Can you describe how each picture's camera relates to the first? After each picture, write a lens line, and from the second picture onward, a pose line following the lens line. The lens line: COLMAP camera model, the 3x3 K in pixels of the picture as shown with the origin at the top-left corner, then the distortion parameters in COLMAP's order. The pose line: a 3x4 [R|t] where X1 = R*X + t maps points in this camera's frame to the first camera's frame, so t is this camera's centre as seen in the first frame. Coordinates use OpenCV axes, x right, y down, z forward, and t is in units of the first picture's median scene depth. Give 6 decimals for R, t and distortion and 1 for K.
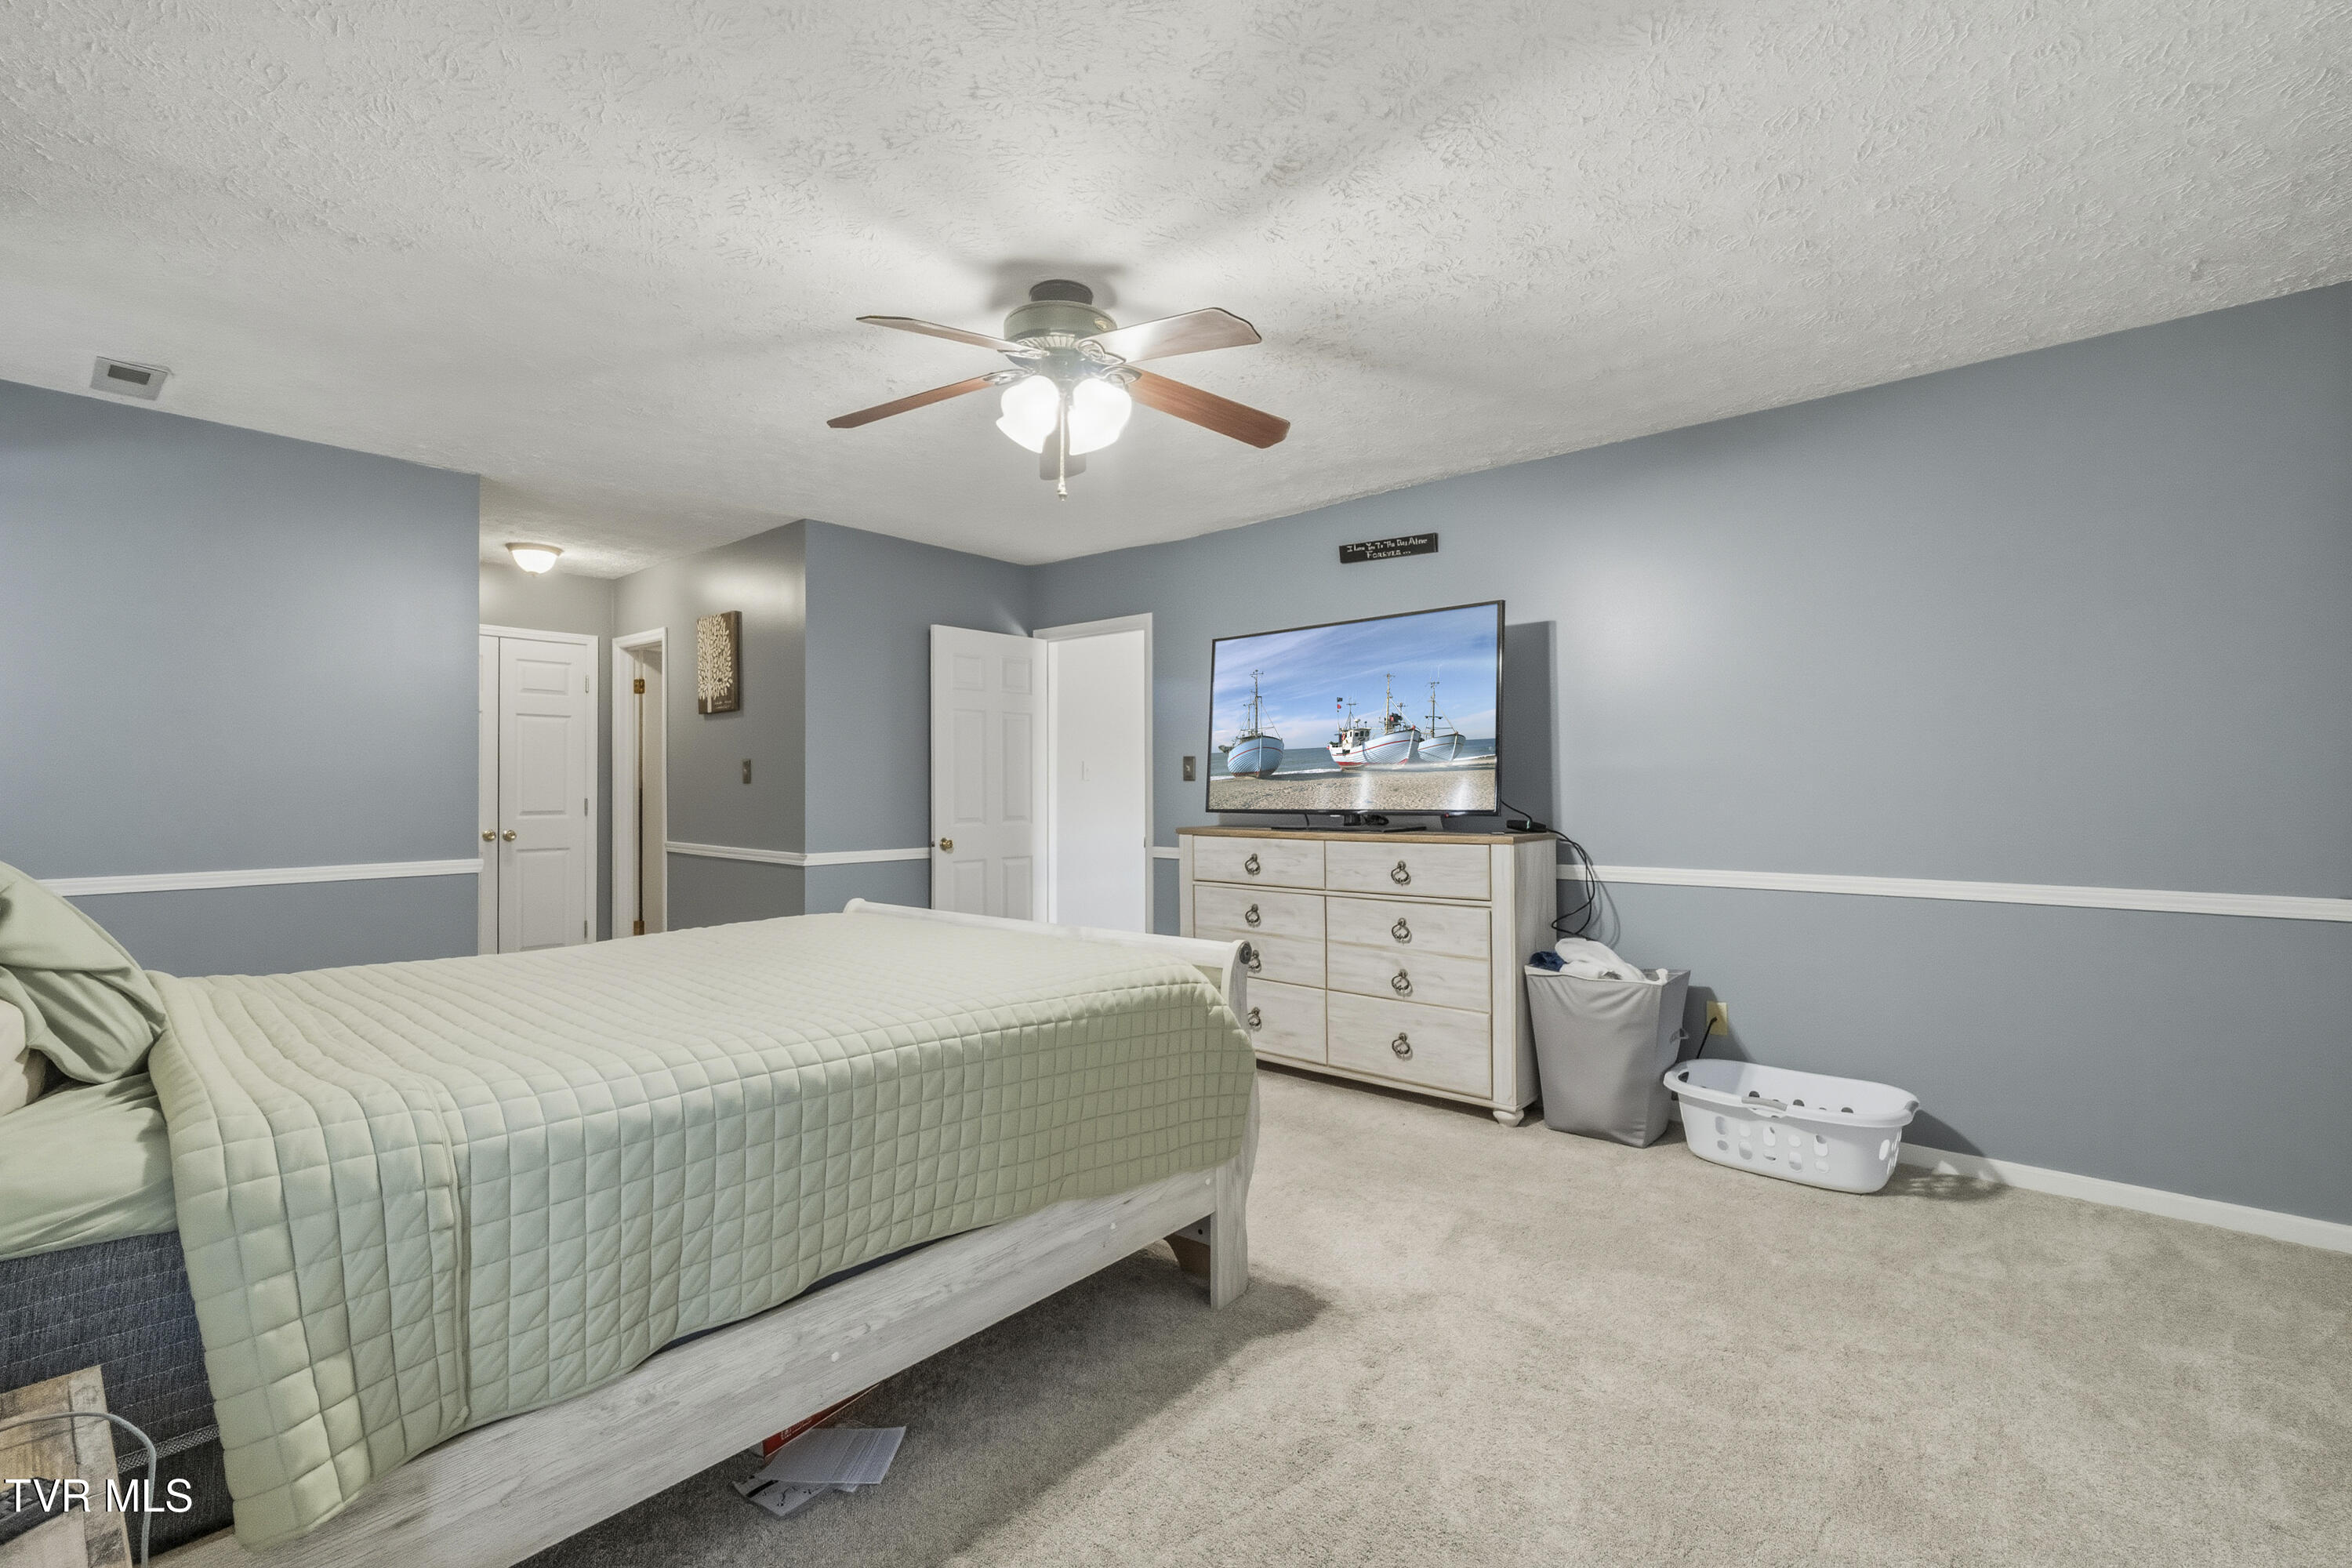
lens RADIAL K [[1016.7, 0, 1157.5], [0, 1016.7, 777.8], [0, 0, 1]] dist [-0.010287, 0.003342]
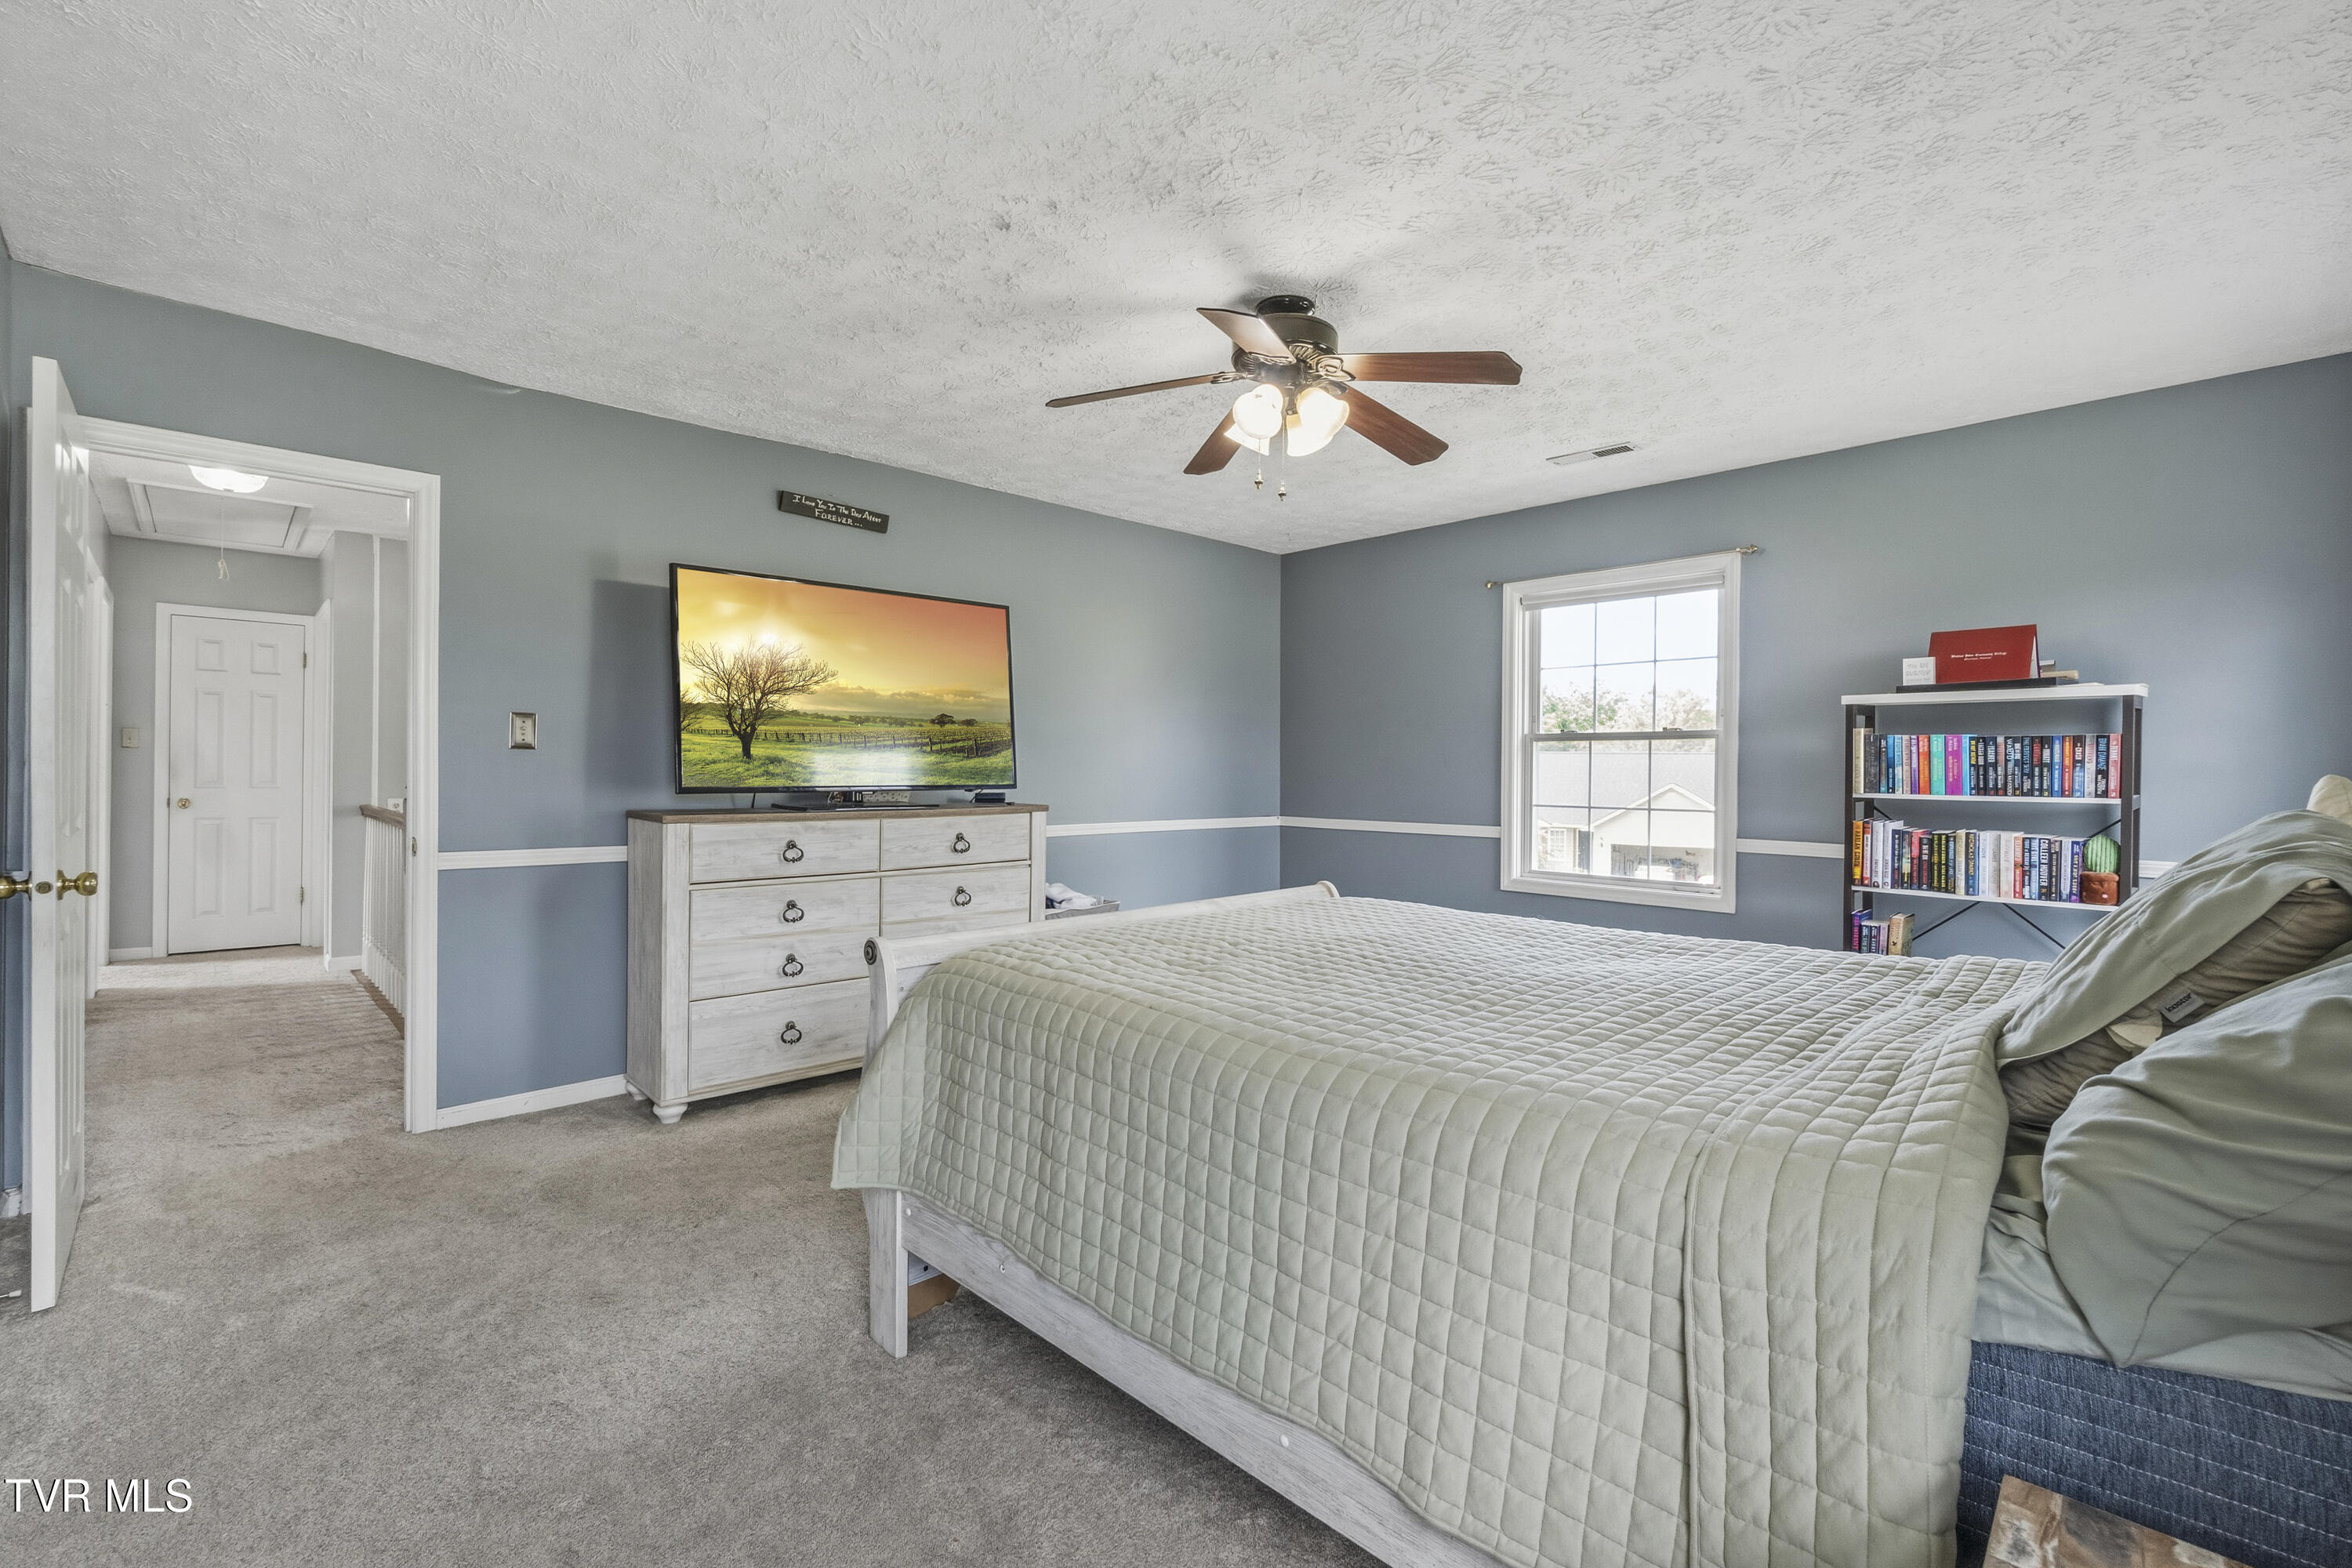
lens RADIAL K [[1016.7, 0, 1157.5], [0, 1016.7, 777.8], [0, 0, 1]] dist [-0.010287, 0.003342]
pose [[0.074749, -0.003967, 0.997195, -0.704070], [-0.018828, 0.999808, 0.005389, 0.012833], [-0.997025, -0.019178, 0.074660, 0.620543]]
